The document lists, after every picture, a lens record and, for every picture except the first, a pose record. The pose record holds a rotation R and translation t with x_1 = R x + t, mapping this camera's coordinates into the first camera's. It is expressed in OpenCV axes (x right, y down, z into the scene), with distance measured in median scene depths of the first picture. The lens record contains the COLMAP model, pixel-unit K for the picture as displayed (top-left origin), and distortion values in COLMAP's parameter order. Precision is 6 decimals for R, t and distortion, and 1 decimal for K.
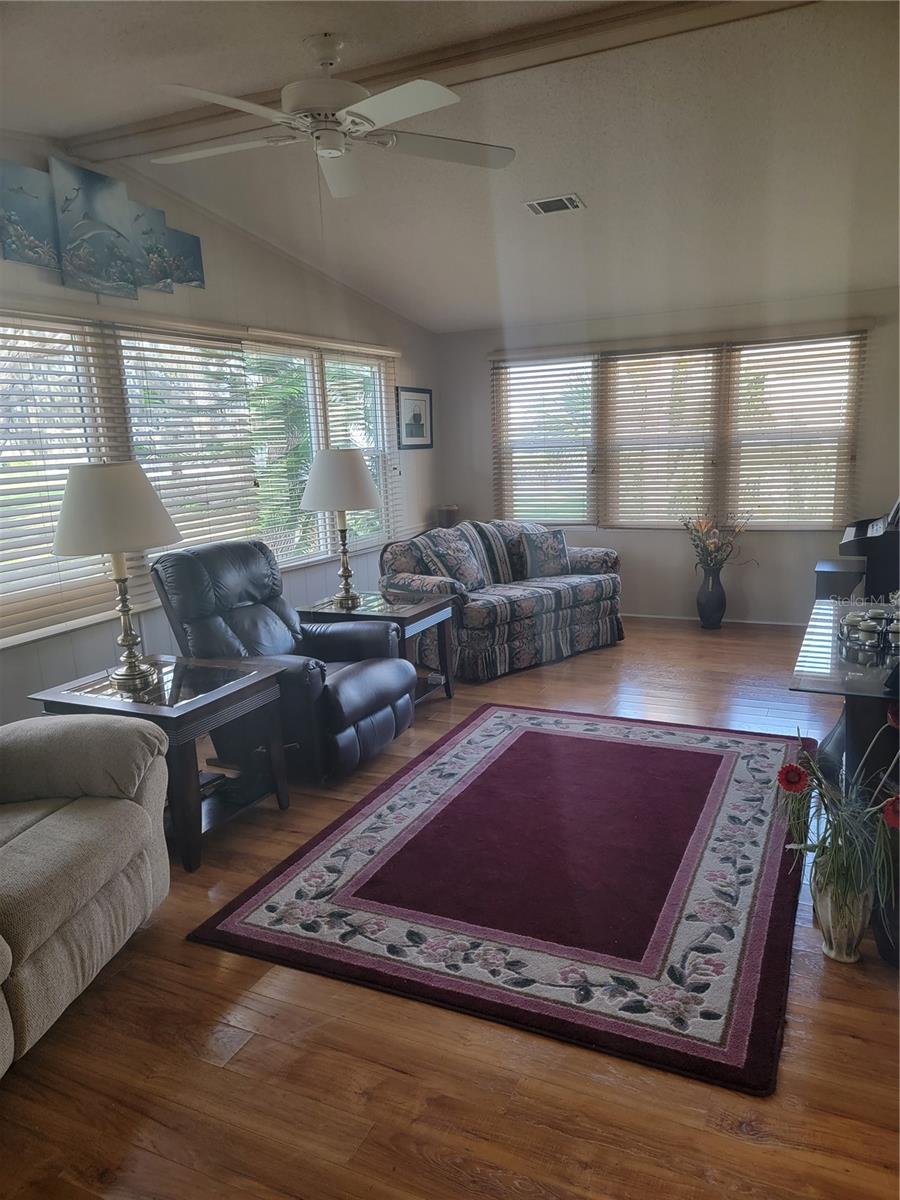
lens RADIAL K [[836.4, 0, 456.3], [0, 836.4, 602.7], [0, 0, 1]] dist [0.075314, -0.041642]
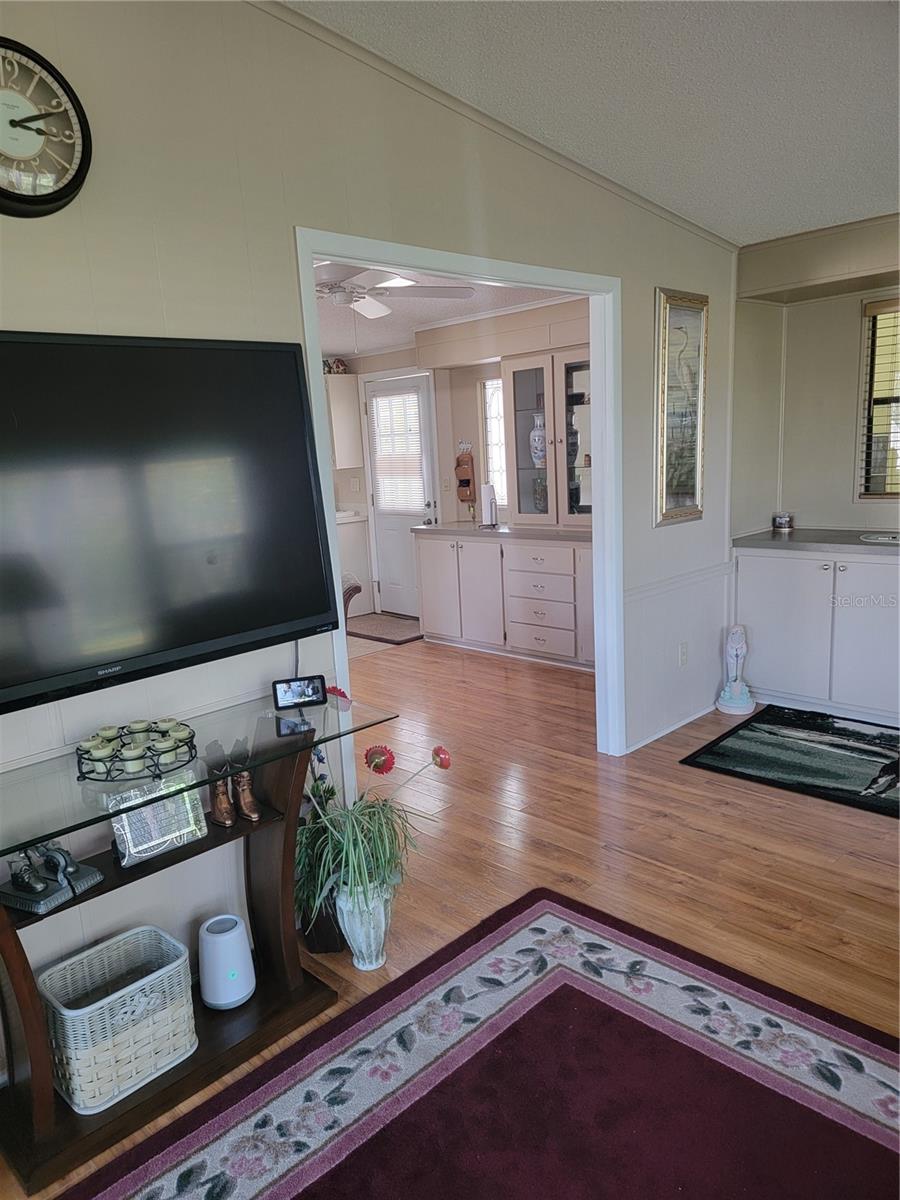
lens RADIAL K [[836.4, 0, 448.9], [0, 836.4, 600.8], [0, 0, 1]] dist [0.075314, -0.041642]
pose [[-0.937617, 0.015864, 0.347309, -0.004073], [0.149560, 0.920208, 0.361730, -0.358372], [-0.313858, 0.391108, -0.865175, 1.735278]]
